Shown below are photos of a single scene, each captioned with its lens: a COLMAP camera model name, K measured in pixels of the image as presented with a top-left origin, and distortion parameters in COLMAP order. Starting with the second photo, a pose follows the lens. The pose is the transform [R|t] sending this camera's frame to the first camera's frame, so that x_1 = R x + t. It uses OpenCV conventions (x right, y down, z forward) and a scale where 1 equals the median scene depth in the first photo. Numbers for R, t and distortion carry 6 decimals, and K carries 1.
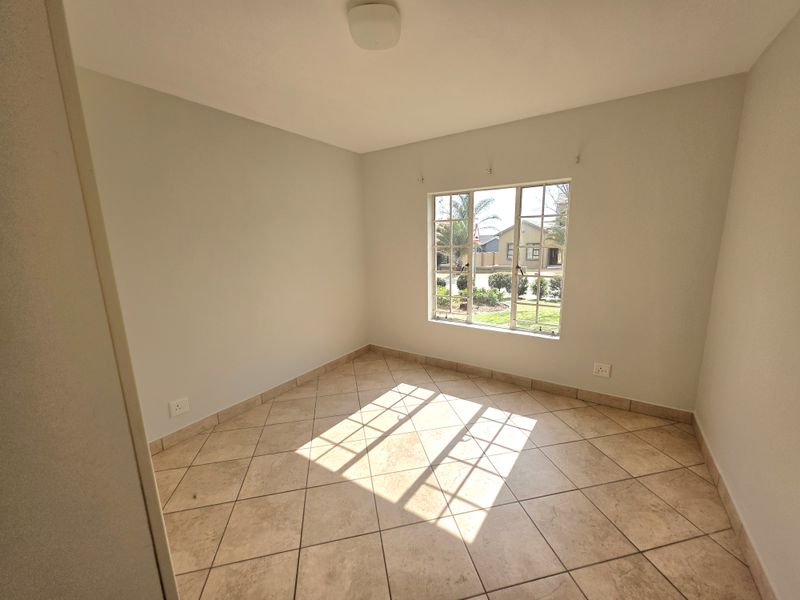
lens RADIAL K [[320.3, 0, 401.5], [0, 320.3, 300.8], [0, 0, 1]] dist [0.000468, 0.000213]
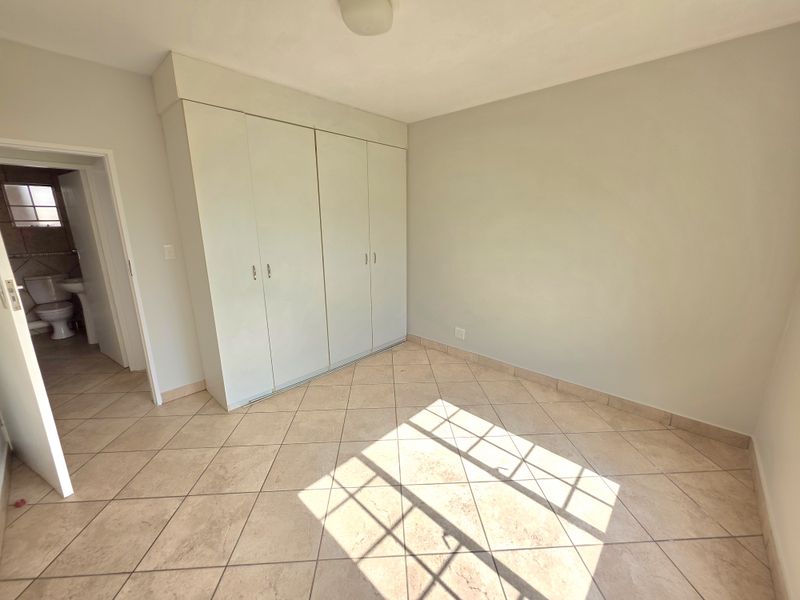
lens RADIAL K [[320.3, 0, 401.2], [0, 320.3, 299.0], [0, 0, 1]] dist [0.000468, 0.000213]
pose [[-0.156078, 0.259189, -0.953132, 0.681277], [-0.182818, 0.940705, 0.285747, -0.178728], [0.970679, 0.218848, -0.099439, 0.846727]]
